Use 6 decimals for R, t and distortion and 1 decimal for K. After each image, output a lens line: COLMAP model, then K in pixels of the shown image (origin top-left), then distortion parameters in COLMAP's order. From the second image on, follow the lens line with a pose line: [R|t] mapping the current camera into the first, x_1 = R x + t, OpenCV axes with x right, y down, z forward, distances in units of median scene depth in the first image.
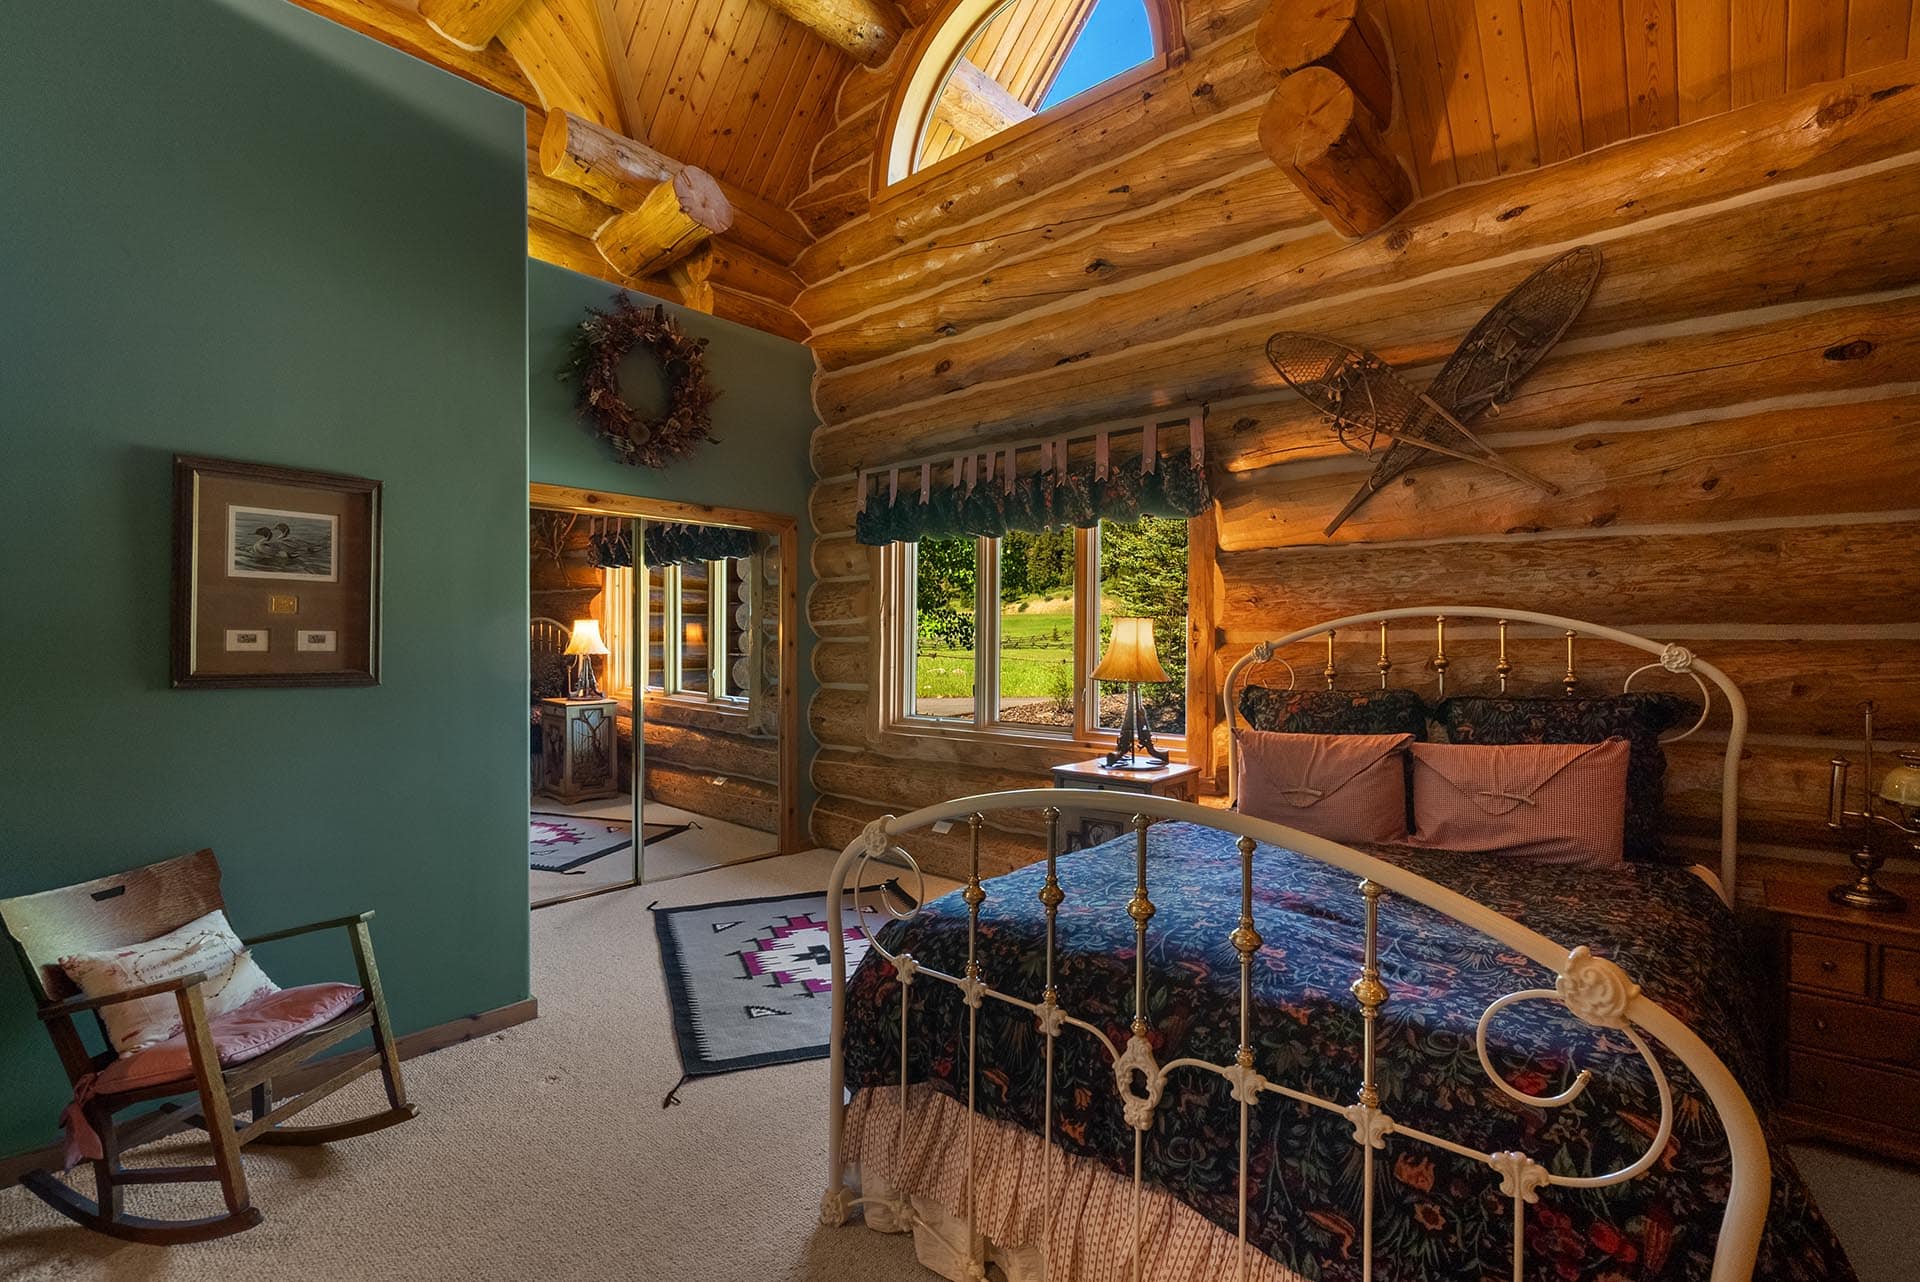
lens RADIAL K [[883.8, 0, 954.5], [0, 883.8, 644.4], [0, 0, 1]] dist [-0.001545, -0.000212]
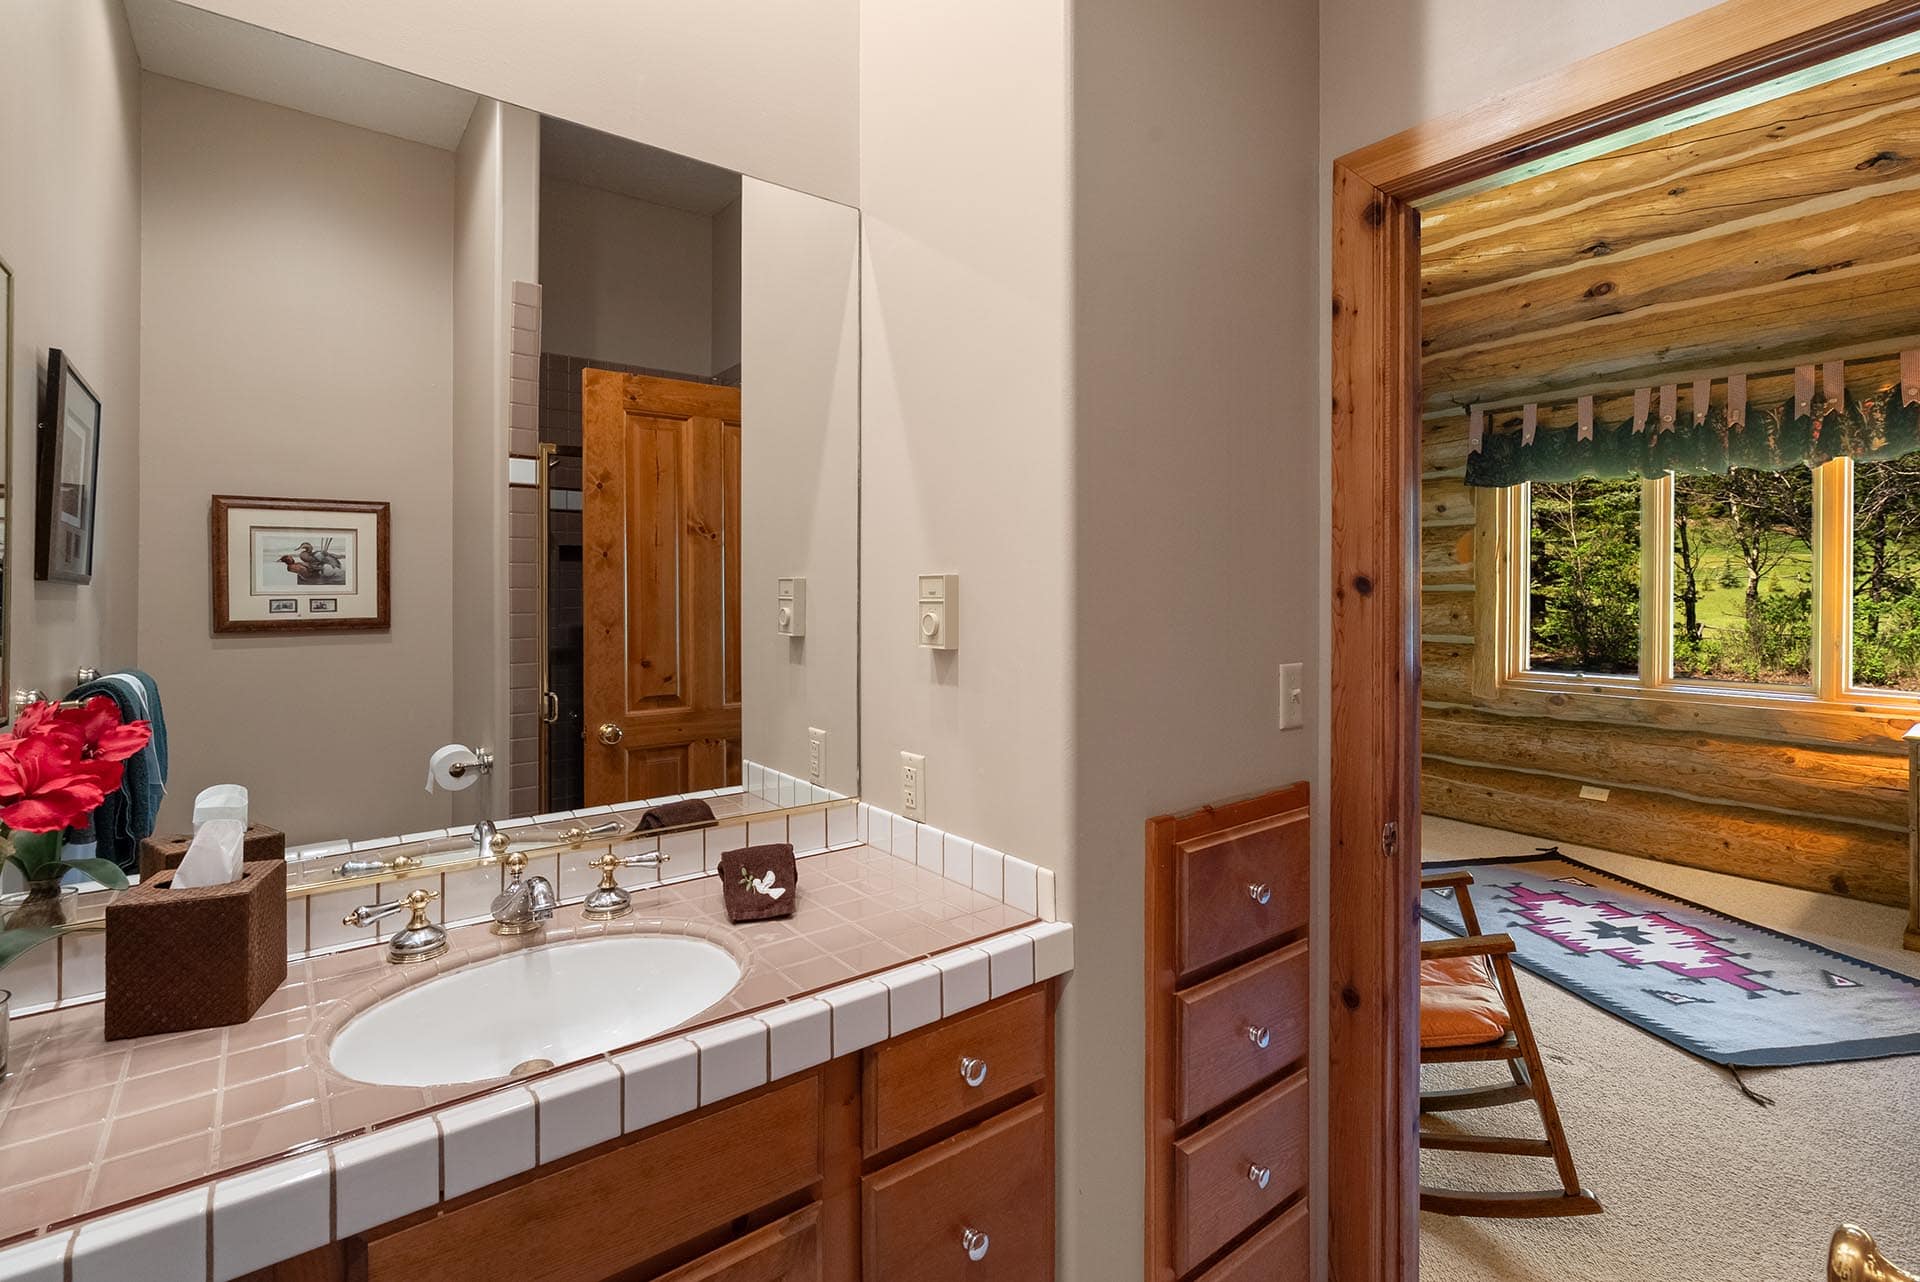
lens RADIAL K [[883.8, 0, 941.7], [0, 883.8, 586.7], [0, 0, 1]] dist [-0.001545, -0.000212]
pose [[0.982995, 0.003172, -0.183603, -0.556254], [-0.005332, 0.999922, -0.011272, 0.007395], [0.183553, 0.012059, 0.982936, -0.020794]]
